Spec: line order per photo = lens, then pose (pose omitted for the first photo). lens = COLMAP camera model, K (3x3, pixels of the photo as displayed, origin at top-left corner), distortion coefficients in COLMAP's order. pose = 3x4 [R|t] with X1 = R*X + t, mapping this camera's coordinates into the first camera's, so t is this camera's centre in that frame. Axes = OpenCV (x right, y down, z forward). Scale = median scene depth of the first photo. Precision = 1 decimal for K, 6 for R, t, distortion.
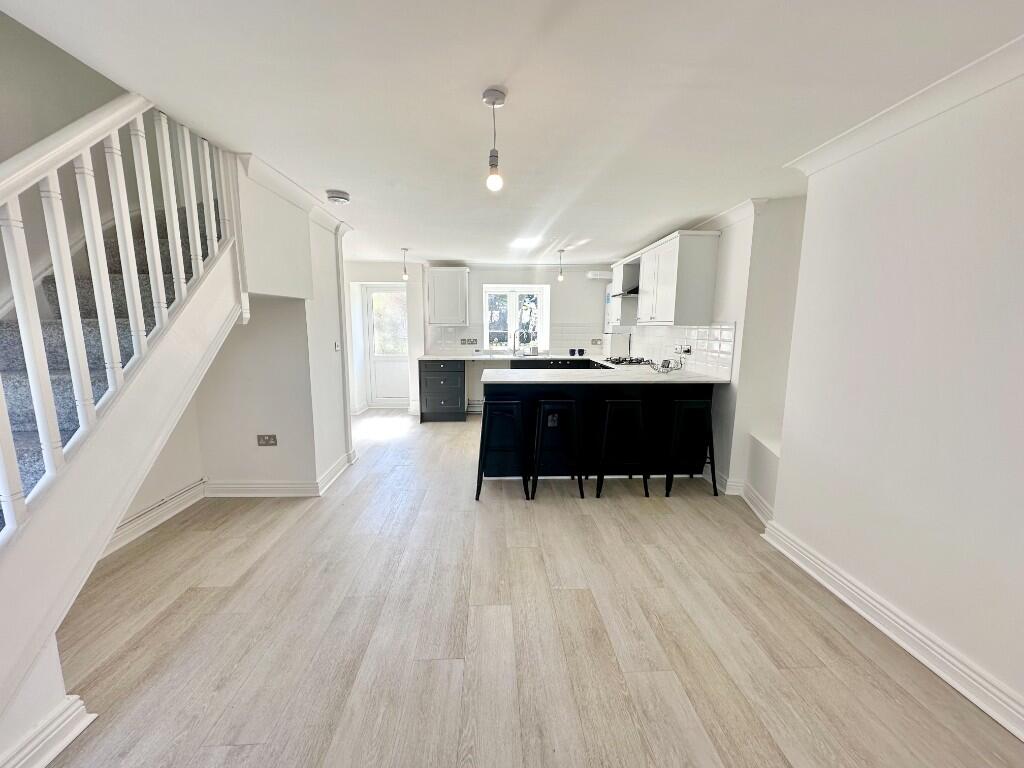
lens RADIAL K [[409.7, 0, 512.0], [0, 409.7, 384.0], [0, 0, 1]] dist [0.010750, 0.000104]
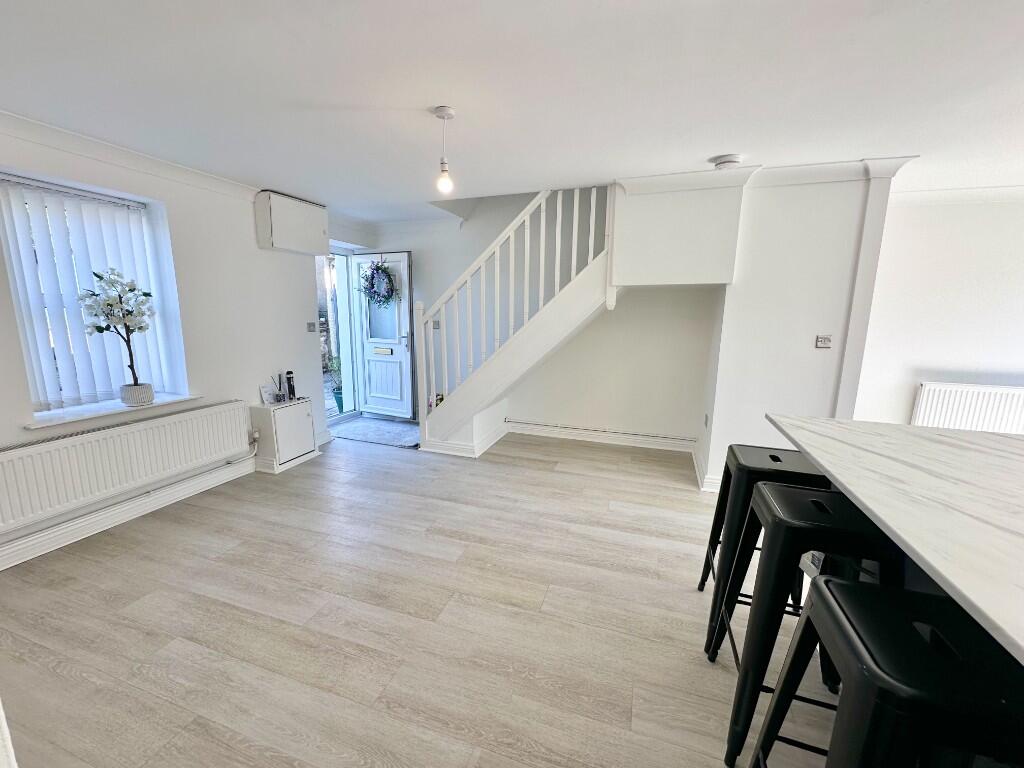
lens RADIAL K [[409.1, 0, 512.0], [0, 409.1, 384.0], [0, 0, 1]] dist [0.000119, -0.000011]
pose [[-0.368233, 0.155576, -0.916625, 0.748559], [-0.145777, 0.964045, 0.222187, -0.161339], [0.918234, 0.215439, -0.332314, 1.203607]]
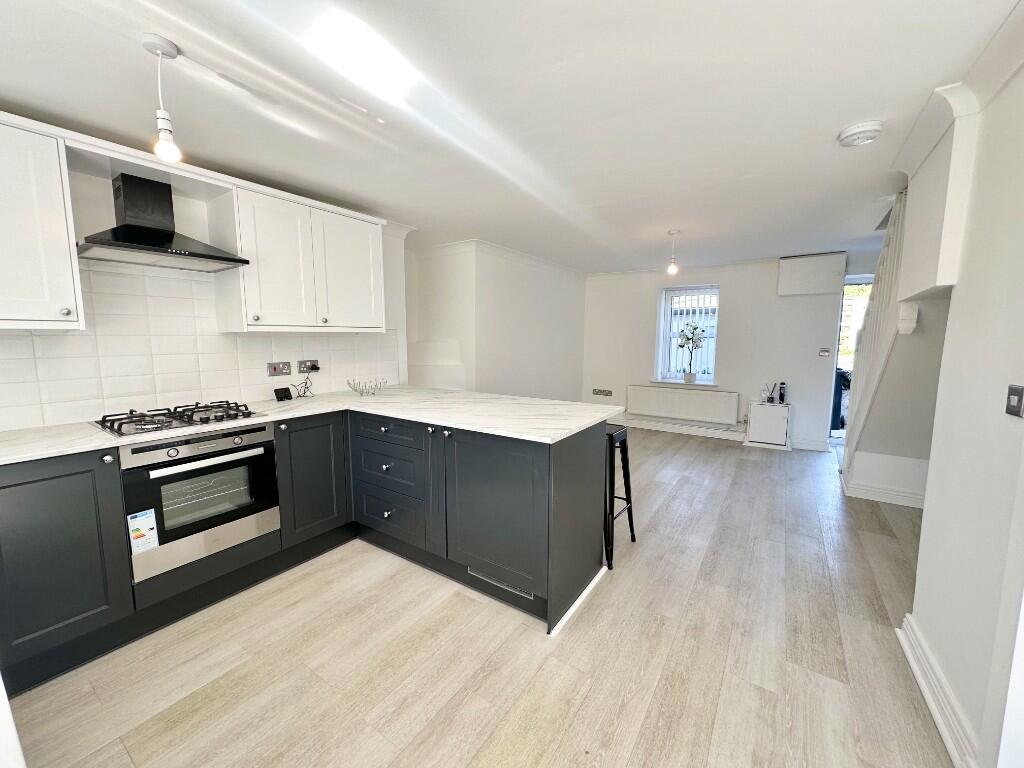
lens RADIAL K [[409.1, 0, 512.0], [0, 409.1, 384.0], [0, 0, 1]] dist [0.000119, -0.000011]
pose [[-0.802710, -0.079069, 0.591105, -0.488385], [0.076915, 0.969167, 0.234091, -0.334662], [-0.591389, 0.233372, -0.771879, 2.359113]]
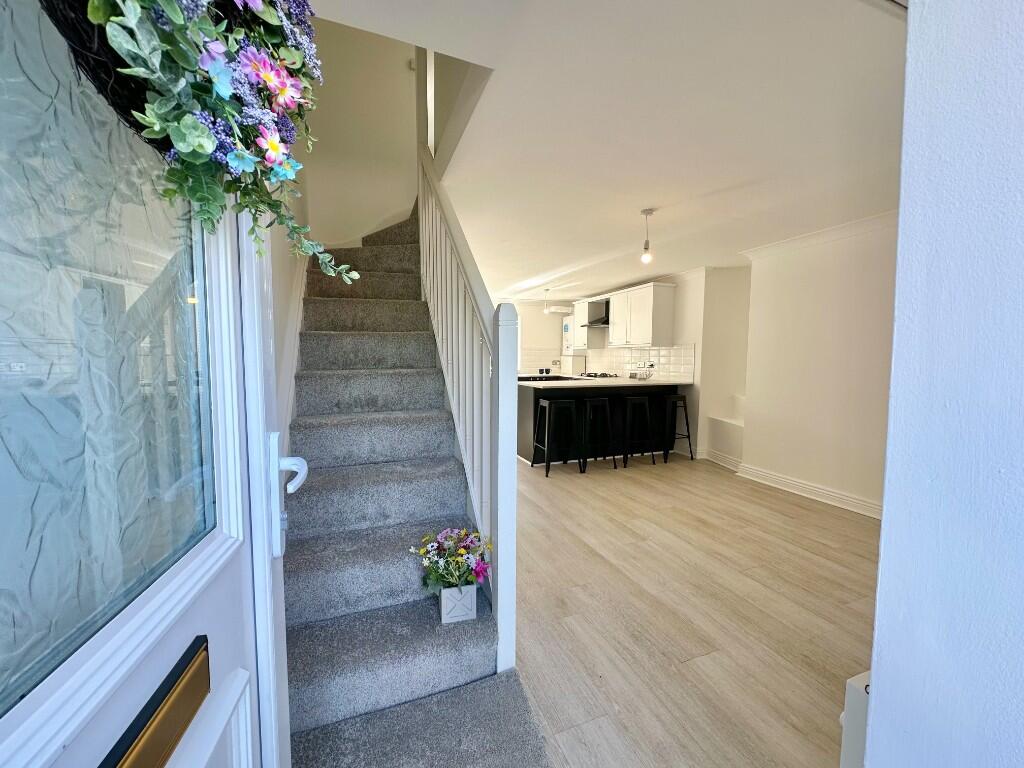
lens RADIAL K [[409.1, 0, 512.0], [0, 409.1, 384.0], [0, 0, 1]] dist [0.000119, -0.000011]
pose [[0.949286, -0.026390, 0.313303, -0.813370], [0.049233, 0.996655, -0.065222, 0.091393], [-0.310534, 0.077340, 0.947411, -0.306530]]
